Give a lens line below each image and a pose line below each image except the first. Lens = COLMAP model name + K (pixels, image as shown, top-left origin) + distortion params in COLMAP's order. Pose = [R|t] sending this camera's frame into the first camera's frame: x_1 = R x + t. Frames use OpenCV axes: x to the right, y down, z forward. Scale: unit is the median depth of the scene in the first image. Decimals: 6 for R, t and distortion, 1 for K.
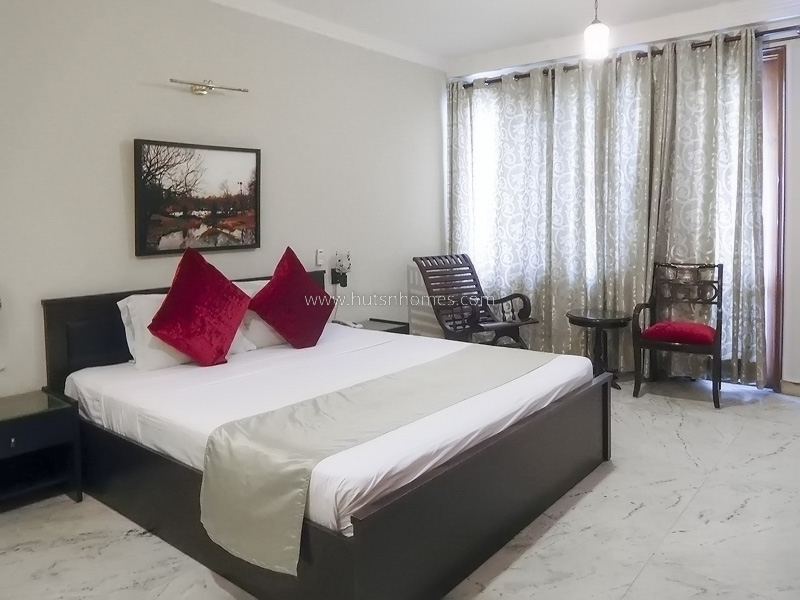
lens RADIAL K [[615.0, 0, 399.2], [0, 615.0, 240.6], [0, 0, 1]] dist [-0.011662, -0.004532]
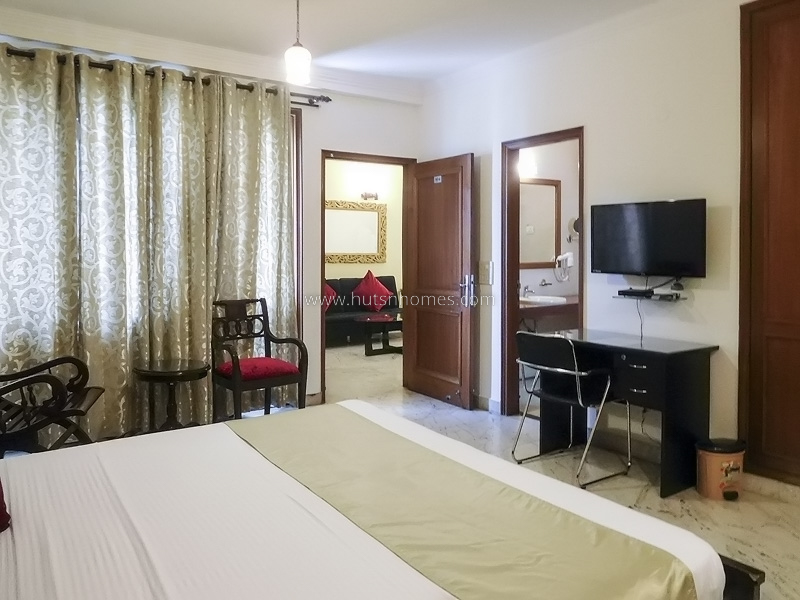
lens RADIAL K [[603.9, 0, 398.3], [0, 603.9, 259.8], [0, 0, 1]] dist [-0.004869, -0.001762]
pose [[0.297421, 0.002642, 0.954743, -0.308601], [0.029612, 0.999490, -0.011991, -0.006541], [-0.954287, 0.031838, 0.297191, 0.353006]]
